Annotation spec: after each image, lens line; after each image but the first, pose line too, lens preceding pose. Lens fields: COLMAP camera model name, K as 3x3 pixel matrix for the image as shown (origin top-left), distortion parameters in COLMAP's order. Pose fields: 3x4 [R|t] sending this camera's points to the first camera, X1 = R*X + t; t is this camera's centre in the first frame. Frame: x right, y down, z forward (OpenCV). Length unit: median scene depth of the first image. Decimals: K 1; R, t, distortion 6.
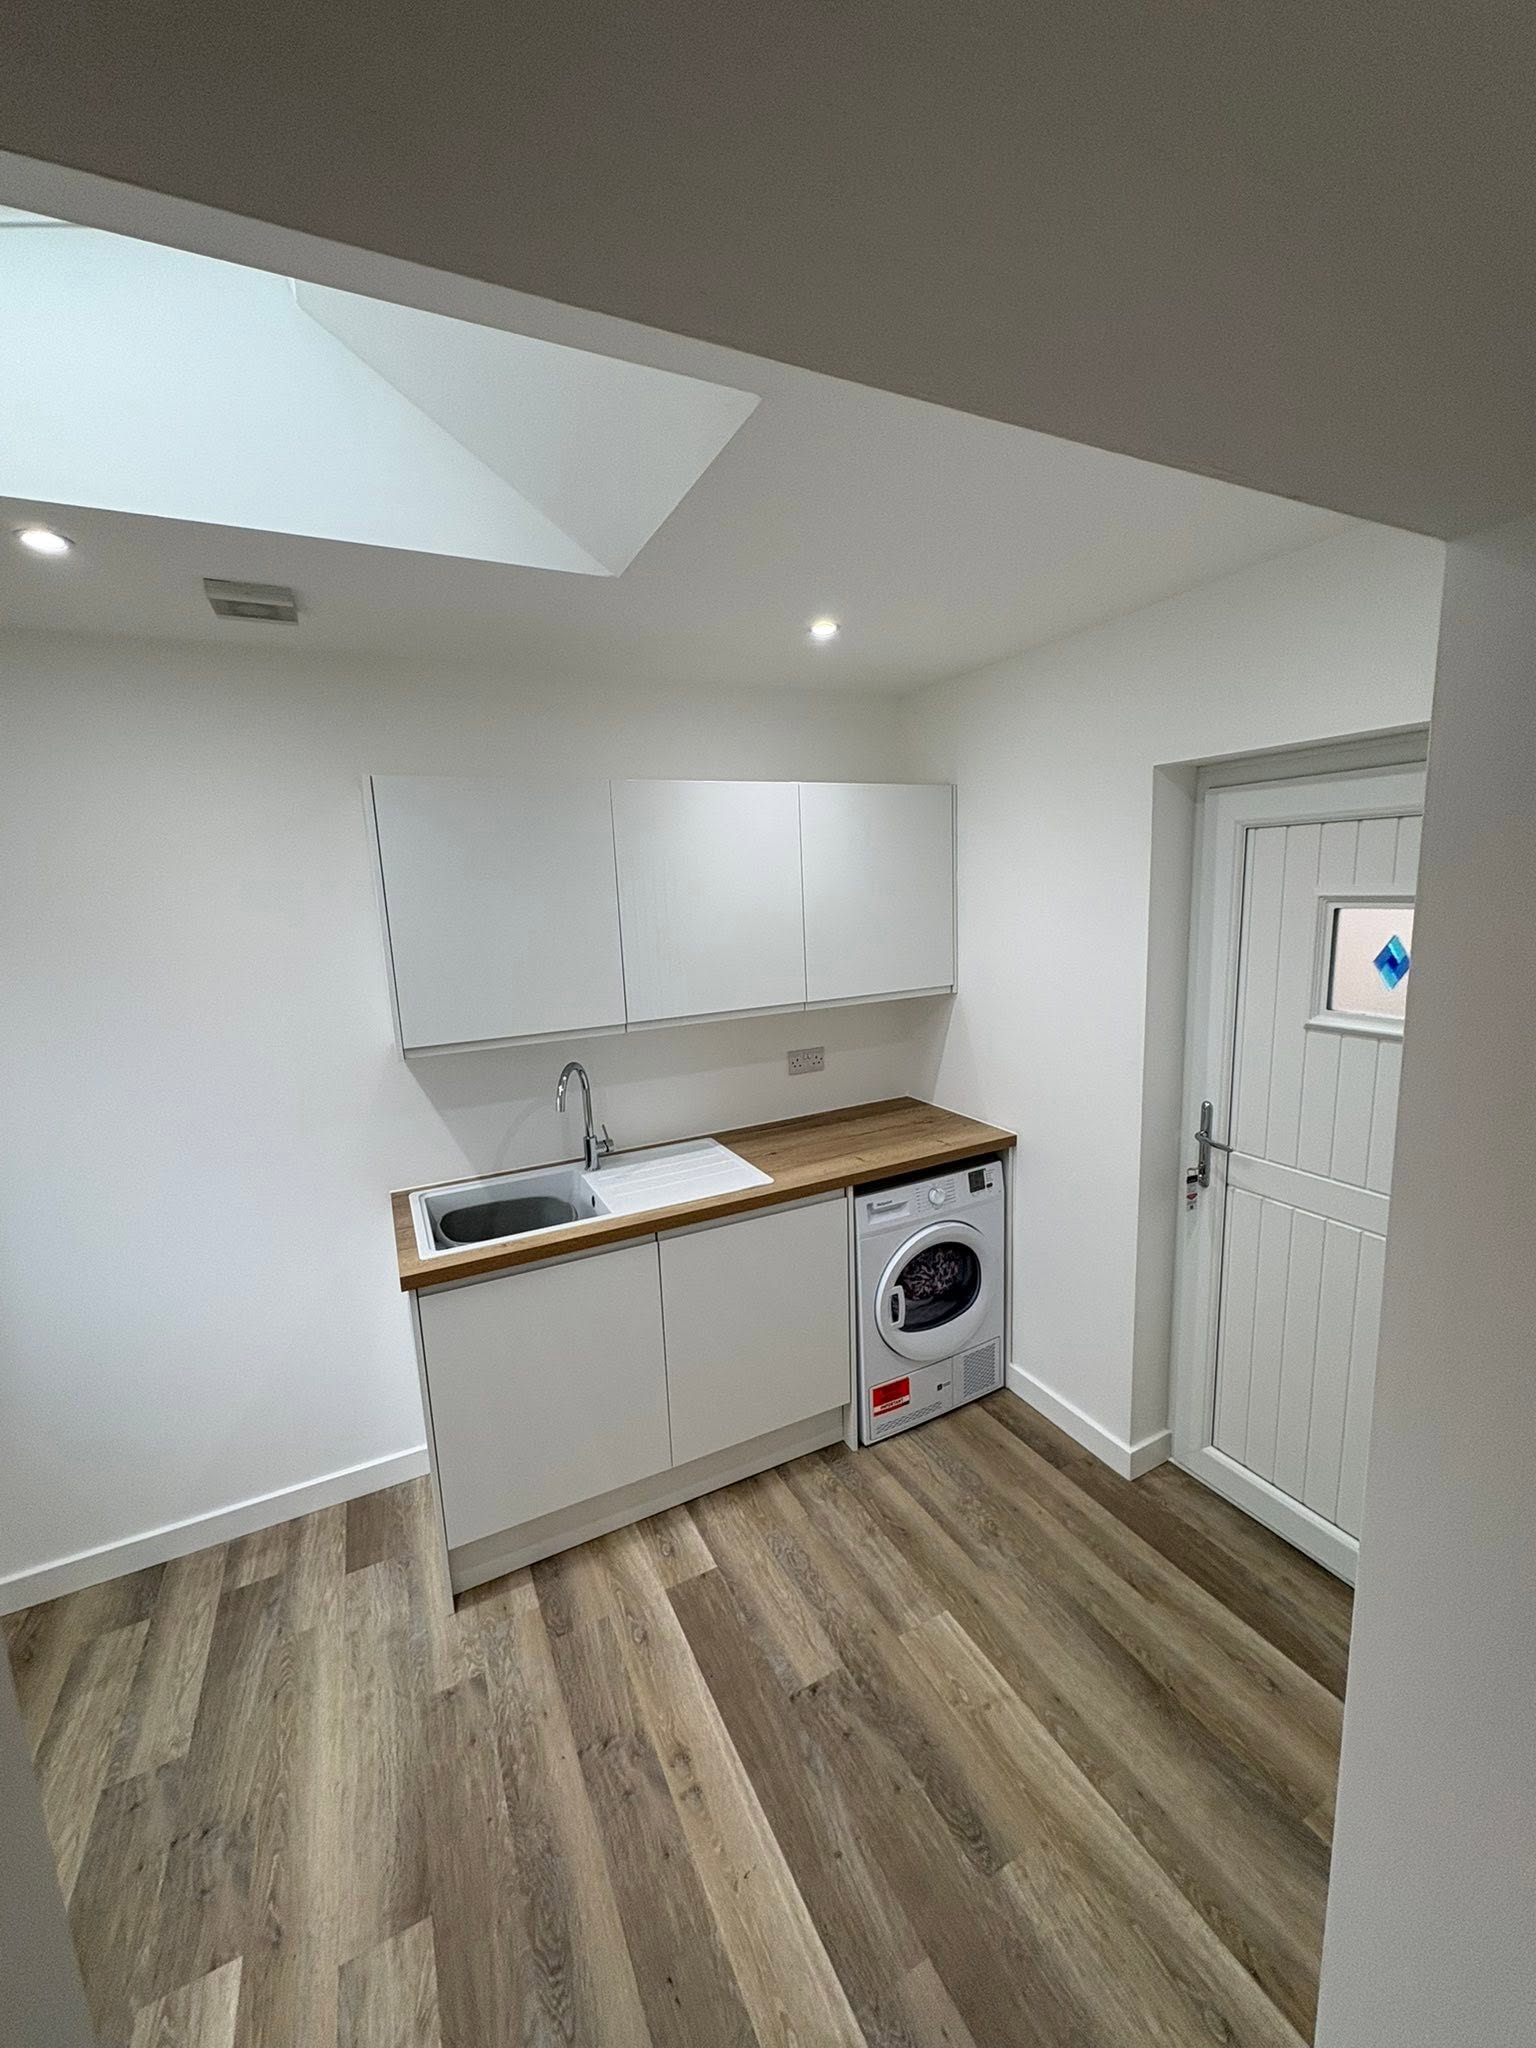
lens RADIAL K [[812.7, 0, 771.0], [0, 812.7, 1025.1], [0, 0, 1]] dist [0.003180, 0.000234]
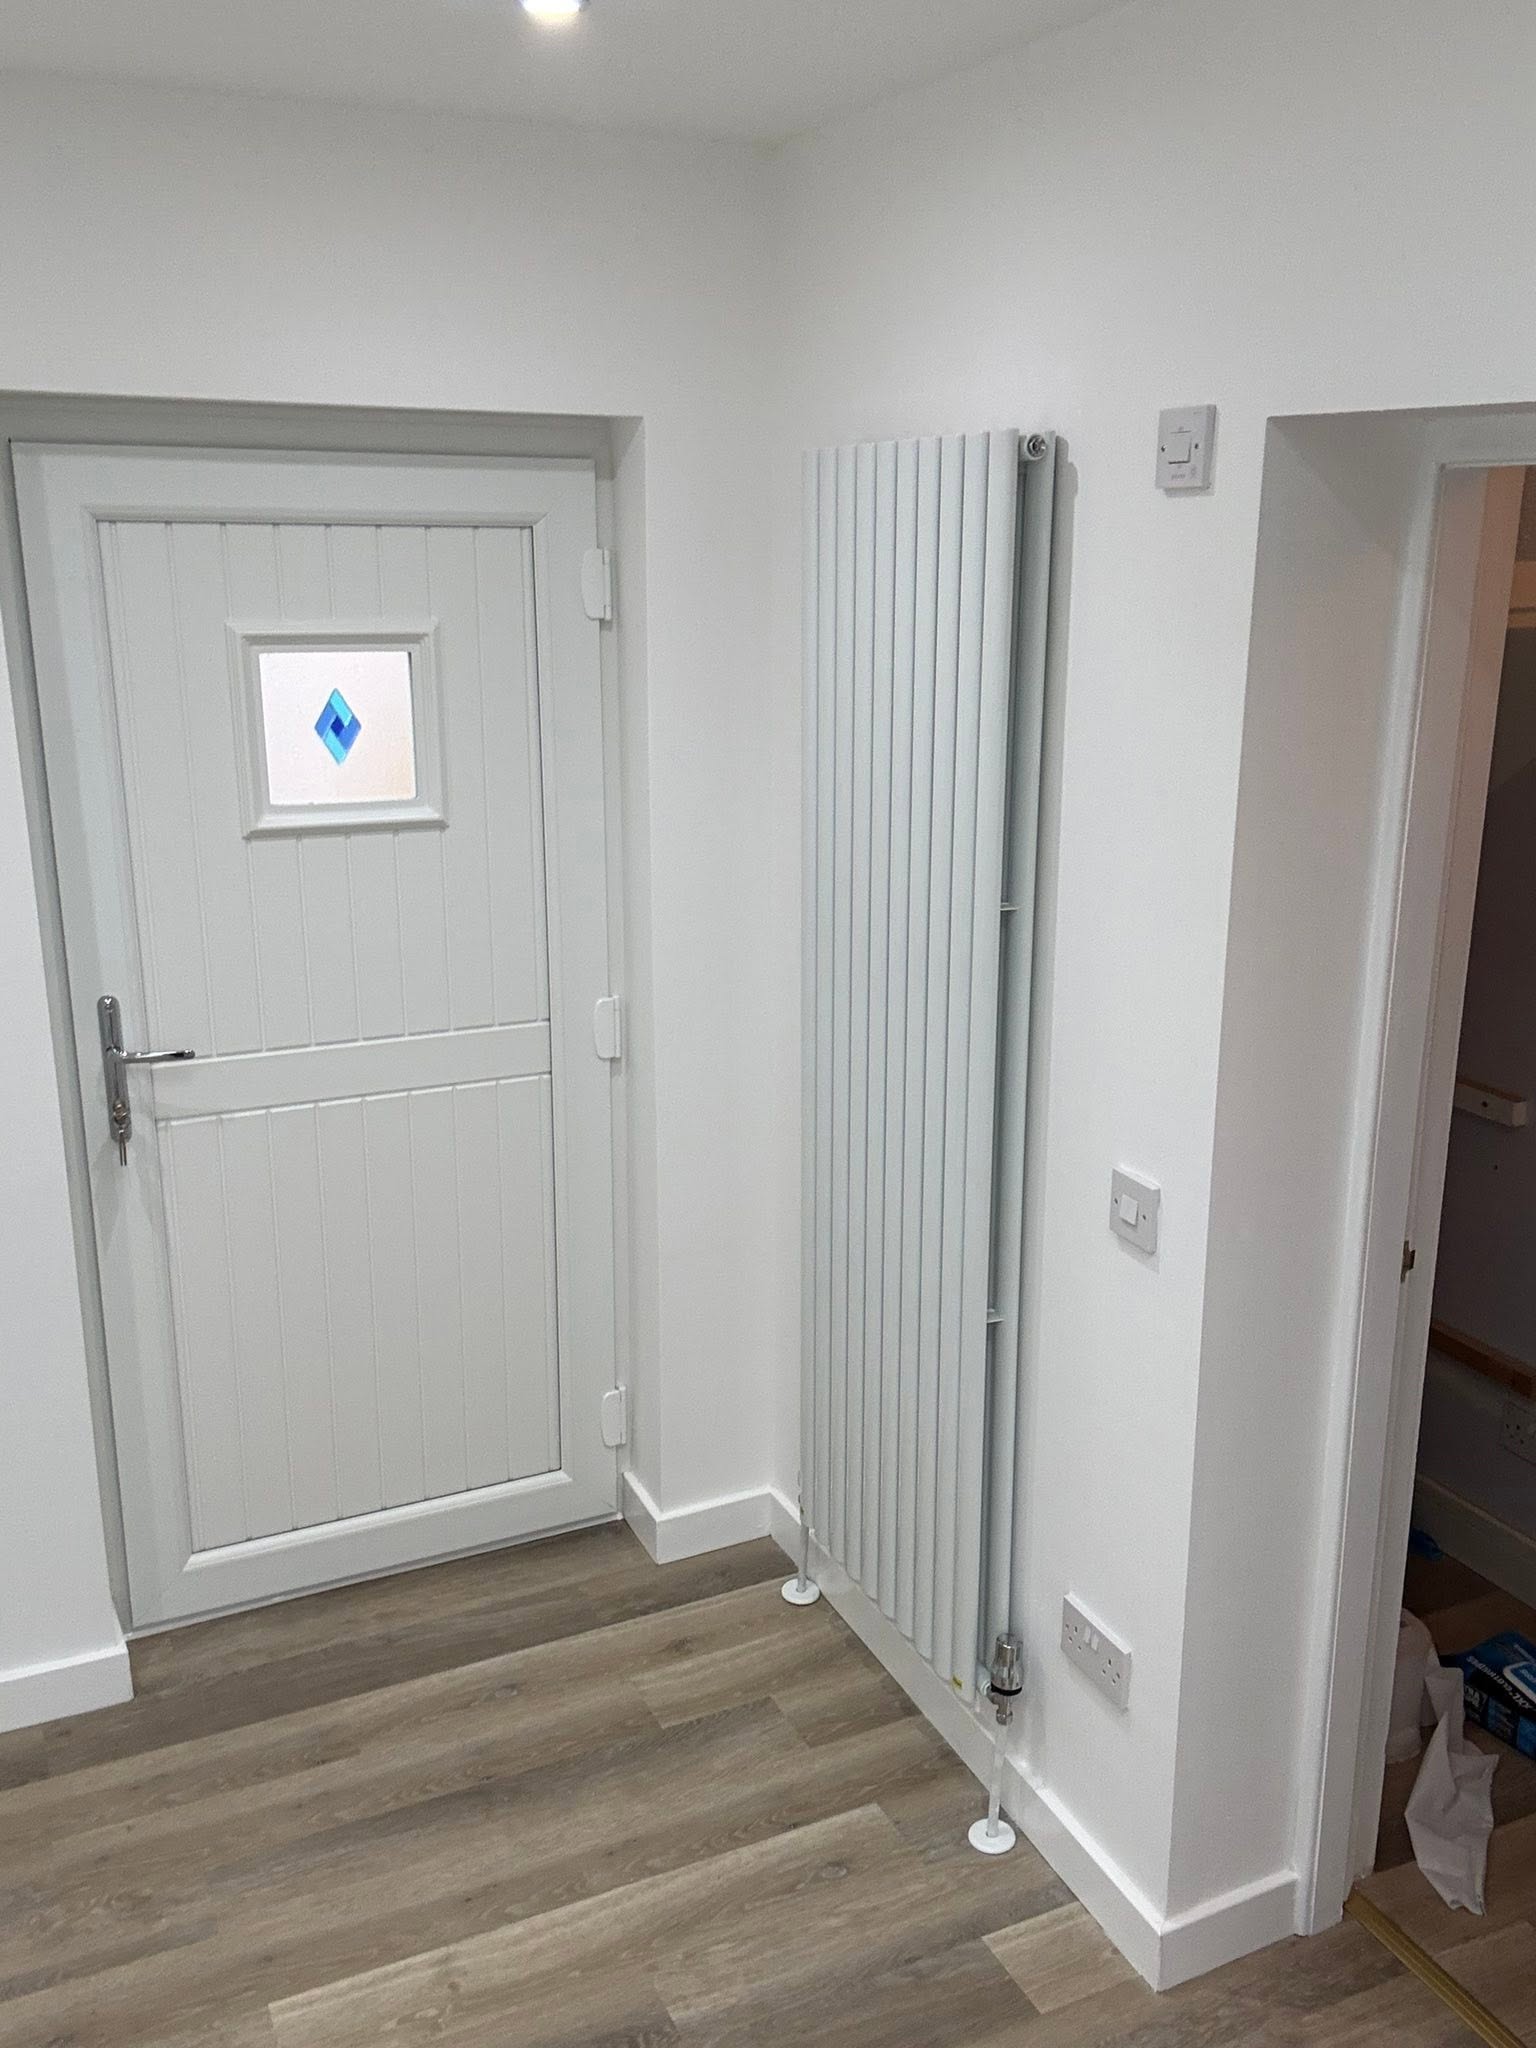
lens RADIAL K [[1789.2, 0, 769.8], [0, 1789.2, 1020.9], [0, 0, 1]] dist [0.052170, -0.022178]
pose [[0.028000, -0.222102, 0.974621, -0.860433], [0.168018, 0.962178, 0.214439, -0.102963], [-0.985386, 0.157750, 0.064258, 0.552412]]
